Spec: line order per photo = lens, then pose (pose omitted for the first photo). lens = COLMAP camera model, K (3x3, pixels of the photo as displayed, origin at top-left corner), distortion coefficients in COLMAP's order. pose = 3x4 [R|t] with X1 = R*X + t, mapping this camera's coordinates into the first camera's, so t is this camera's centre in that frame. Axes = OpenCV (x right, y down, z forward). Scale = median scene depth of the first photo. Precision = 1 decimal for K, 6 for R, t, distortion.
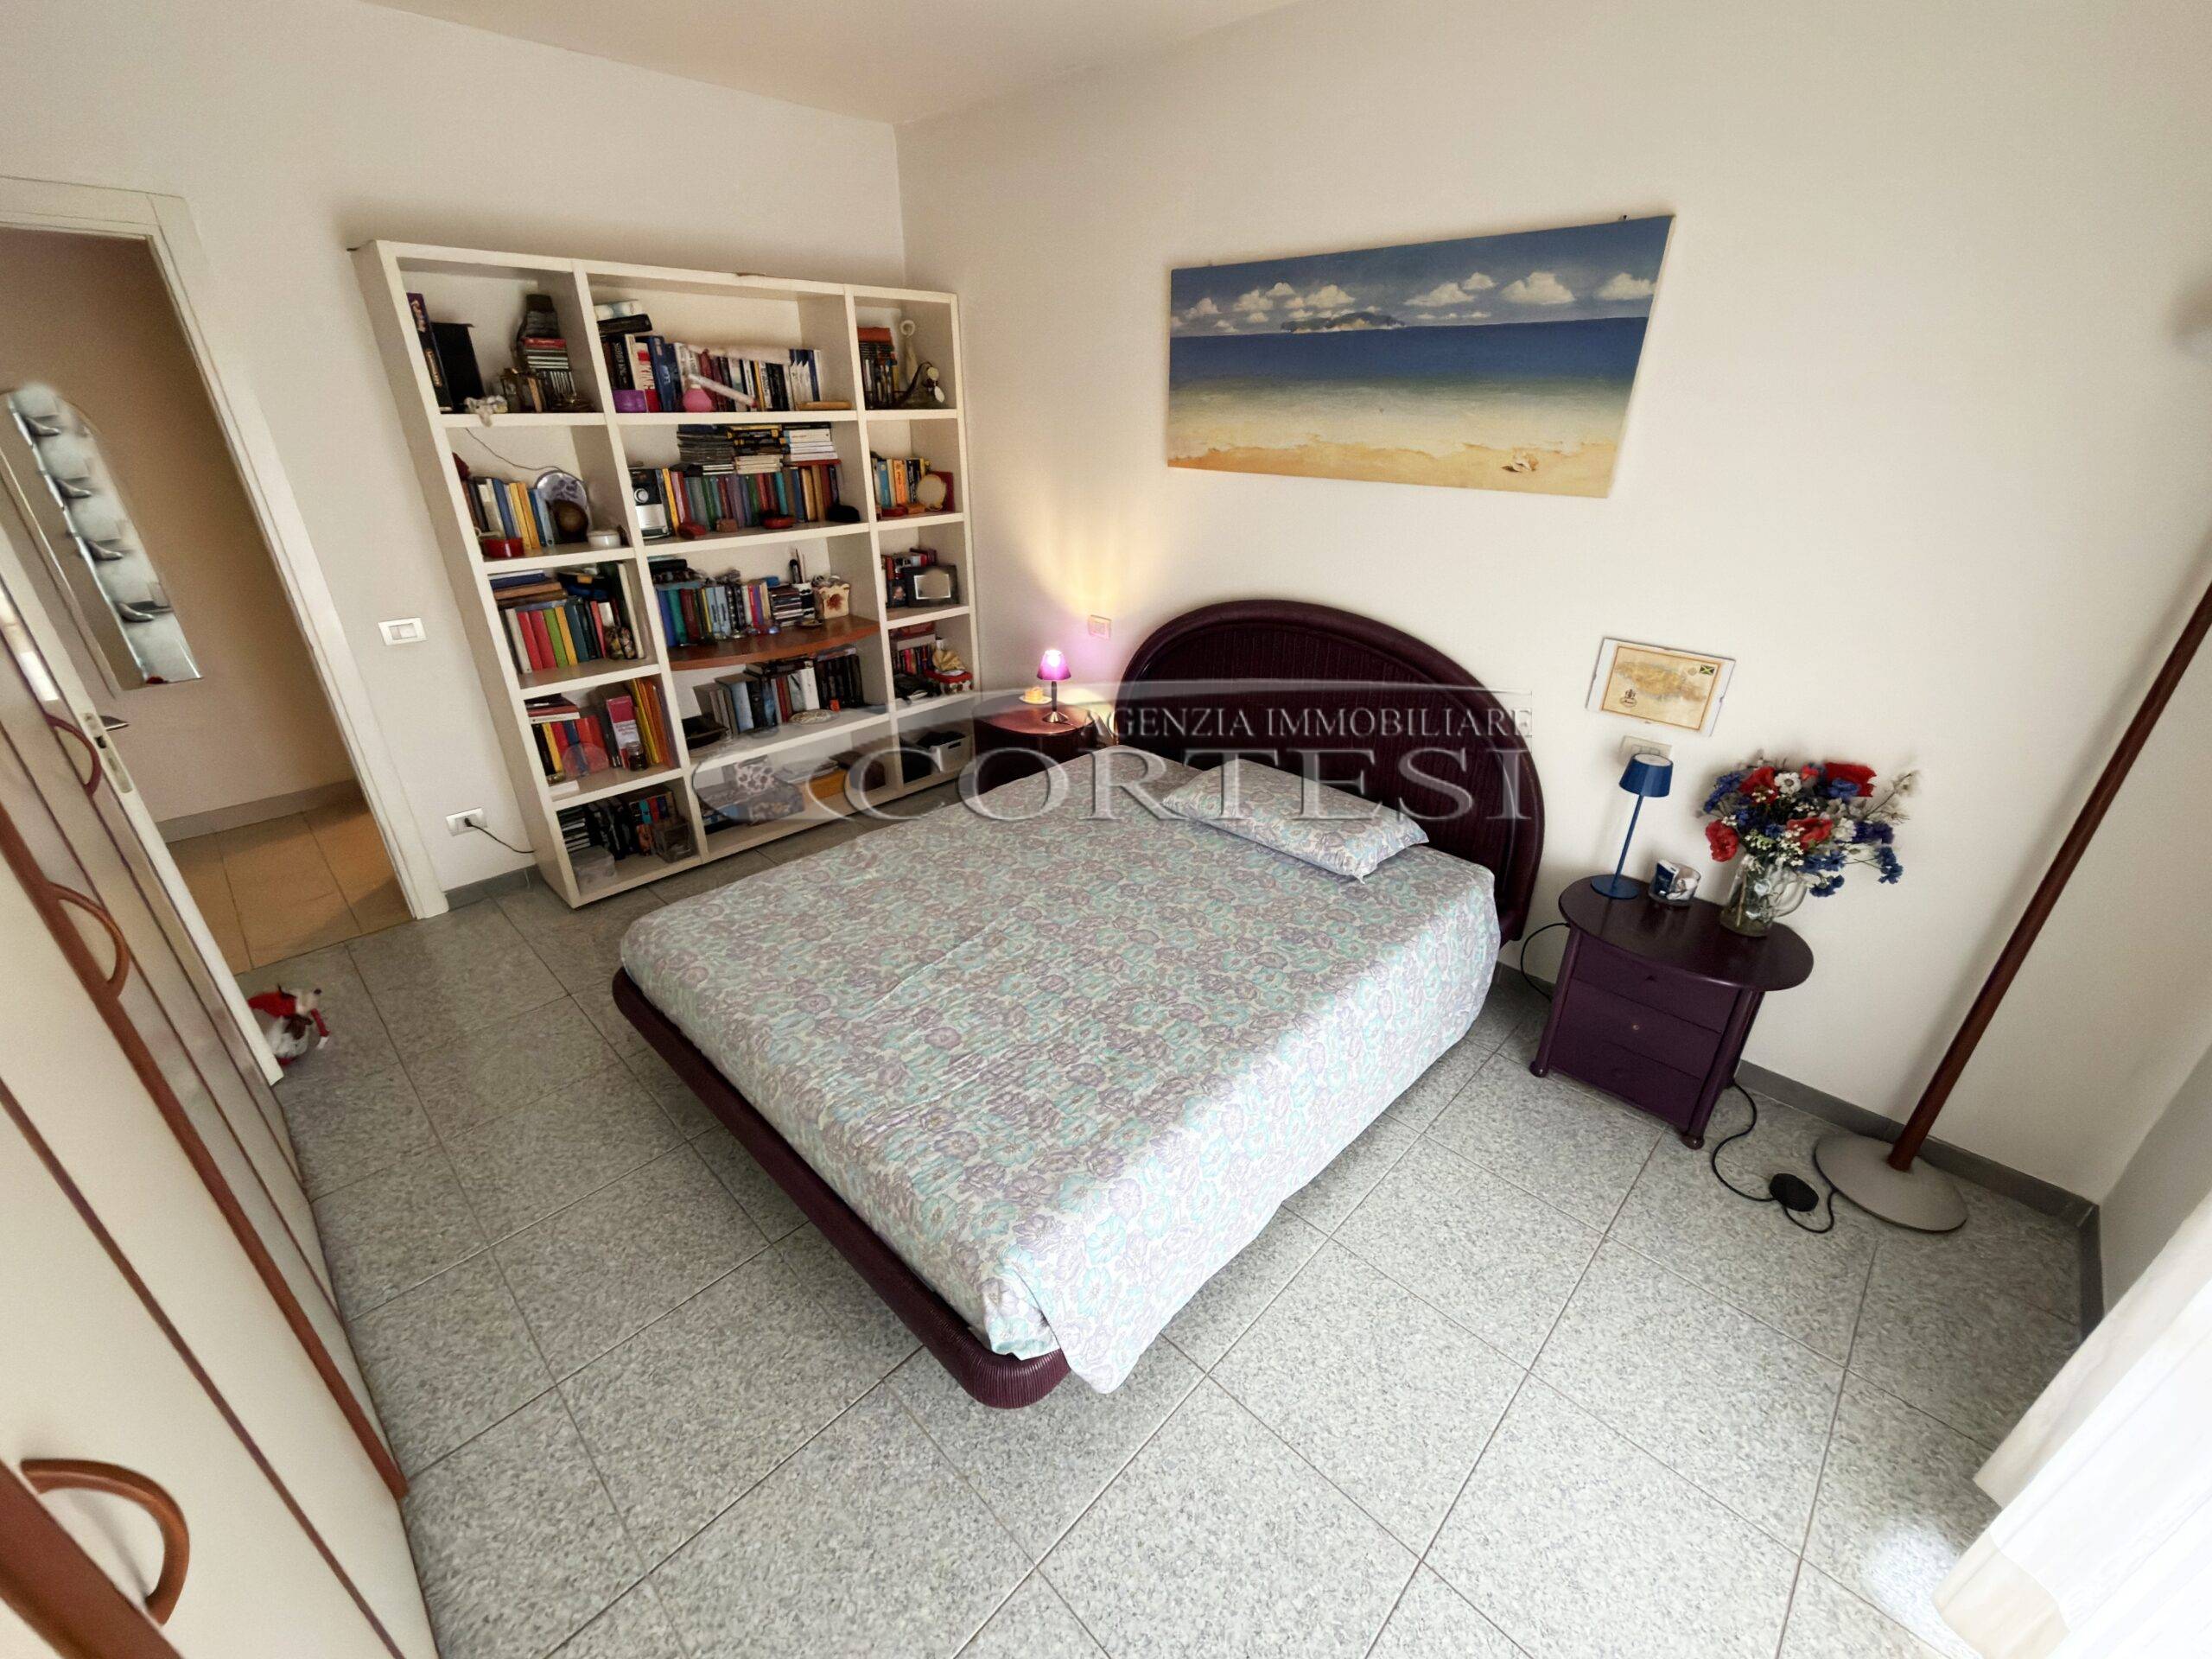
lens RADIAL K [[892.9, 0, 1107.1], [0, 892.9, 834.2], [0, 0, 1]] dist [-0.000539, 0.000154]
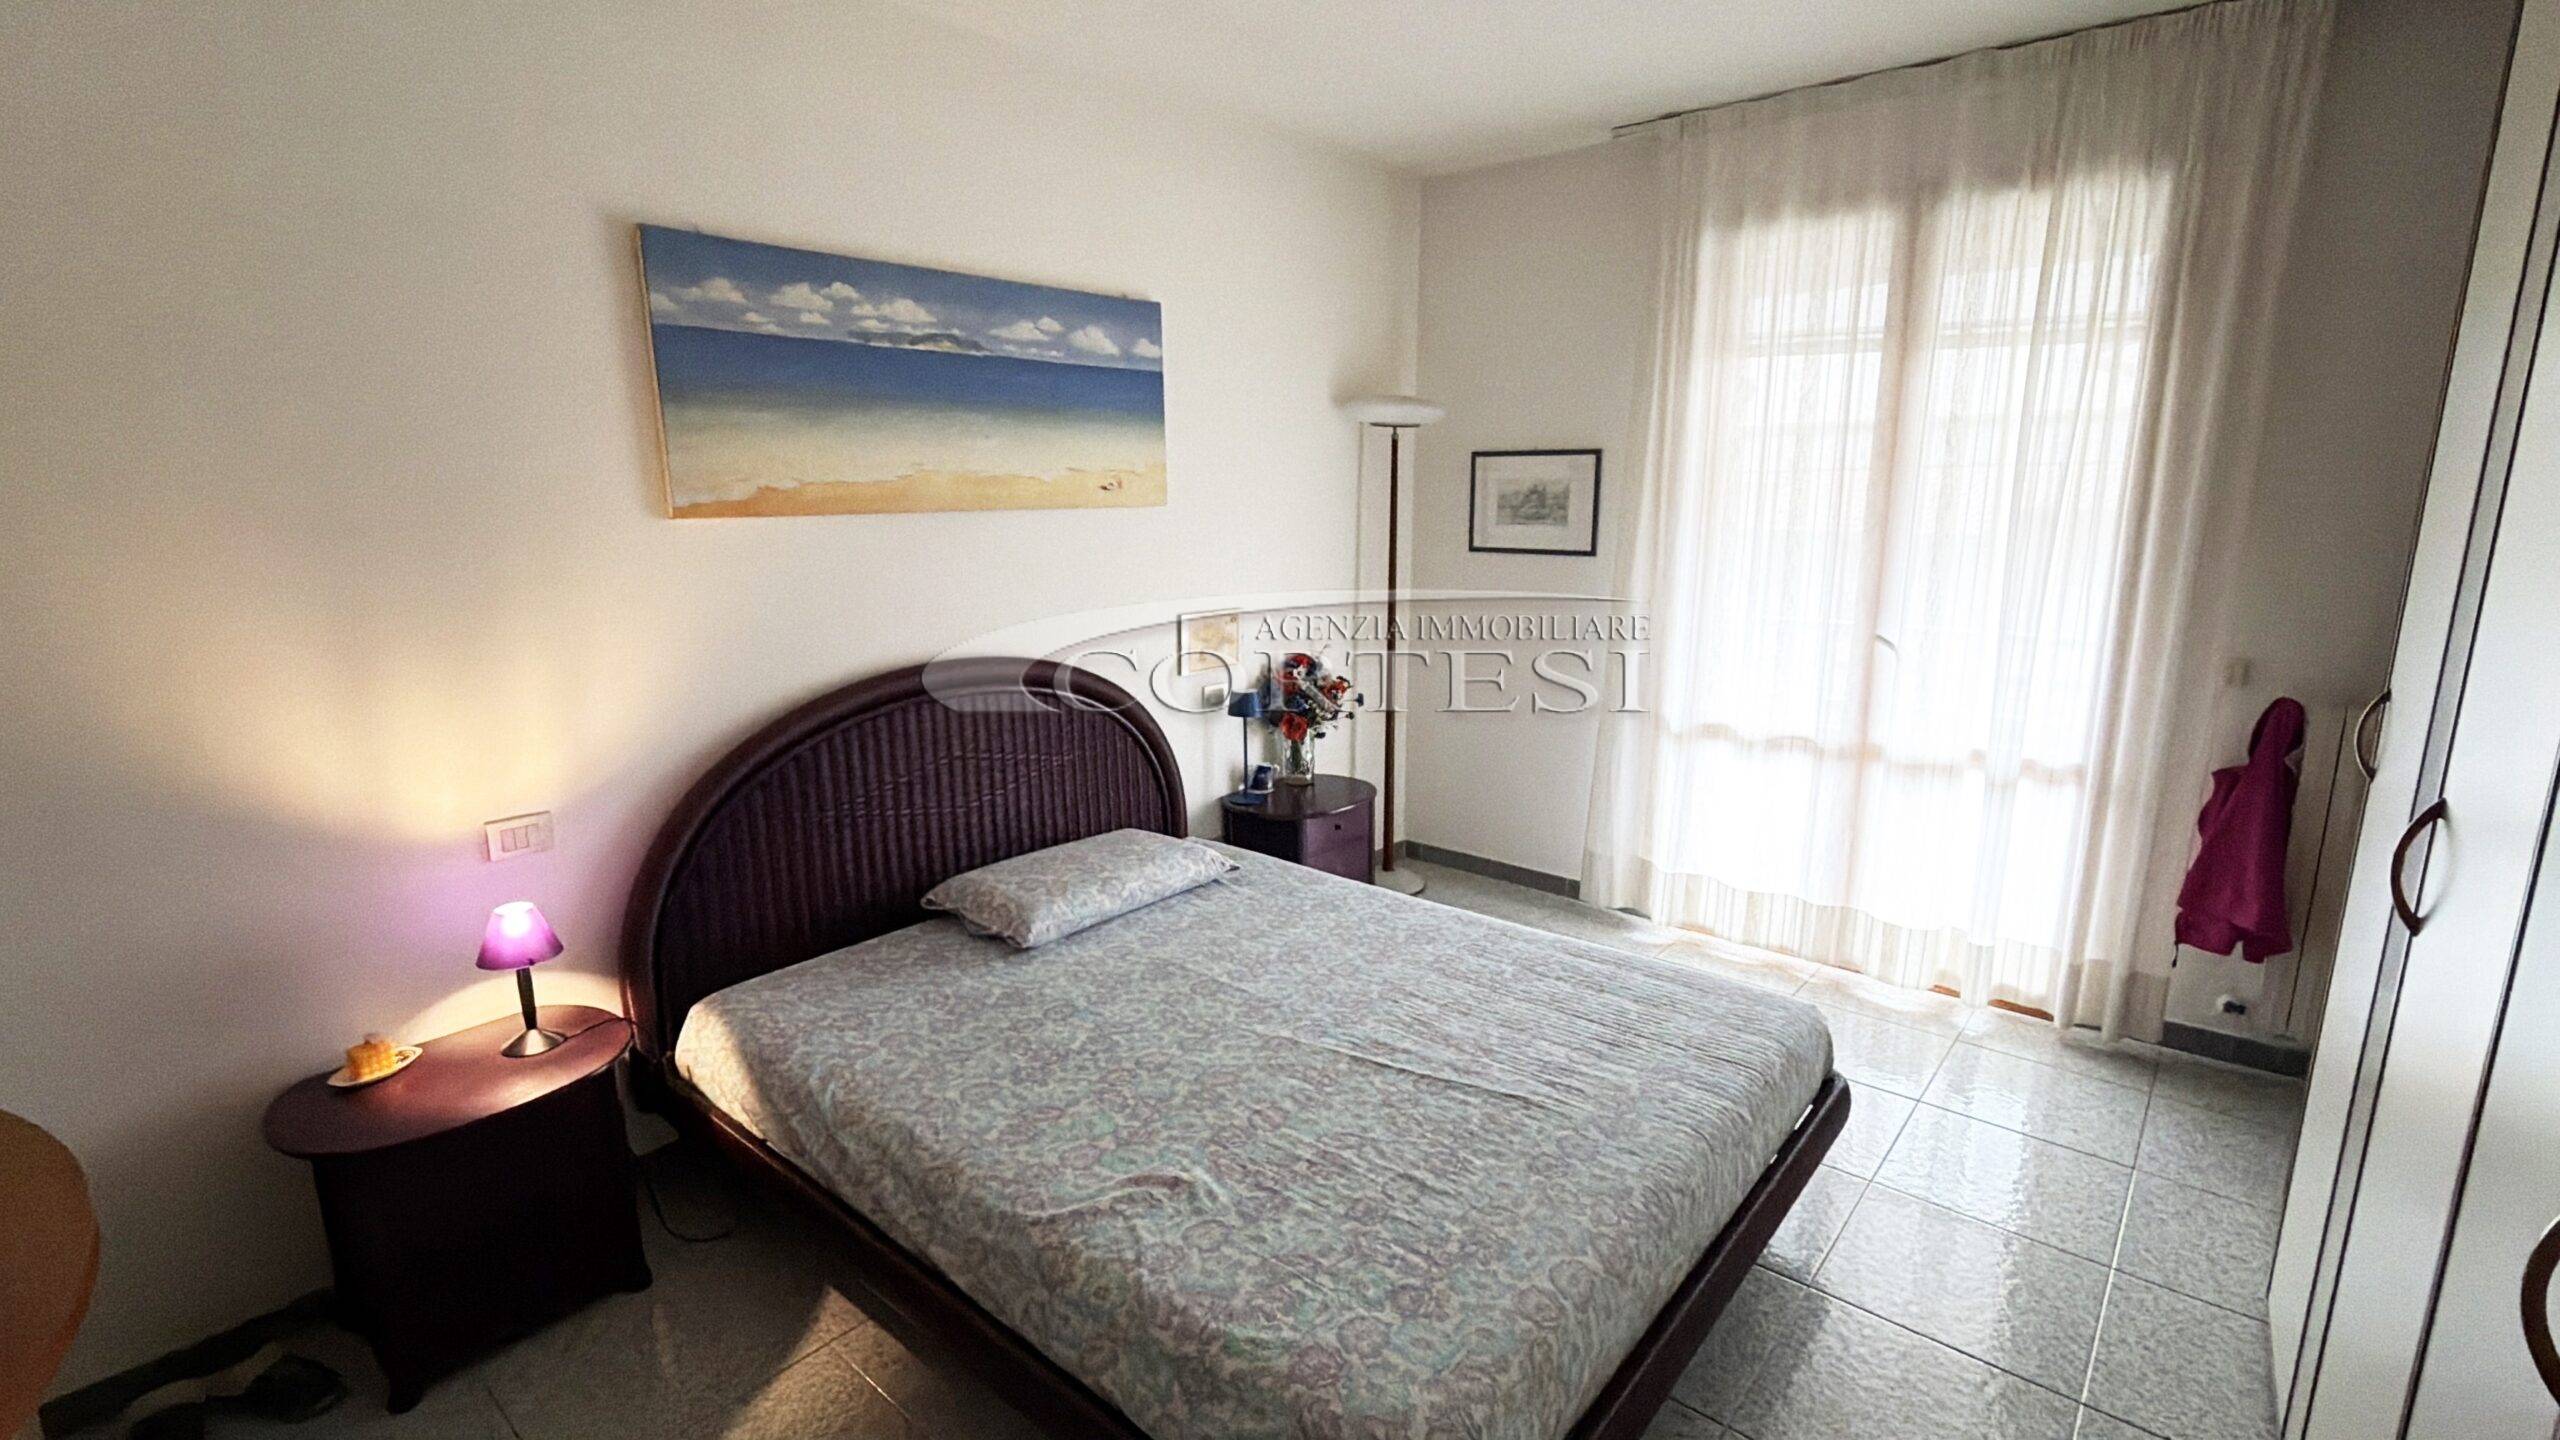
lens RADIAL K [[1147.1, 0, 1279.0], [0, 1147.1, 728.3], [0, 0, 1]] dist [0.000188, -0.000297]
pose [[-0.059106, -0.213961, 0.975052, -0.919903], [0.446254, 0.868064, 0.217535, -0.335834], [-0.892952, 0.447979, 0.044173, 0.811698]]
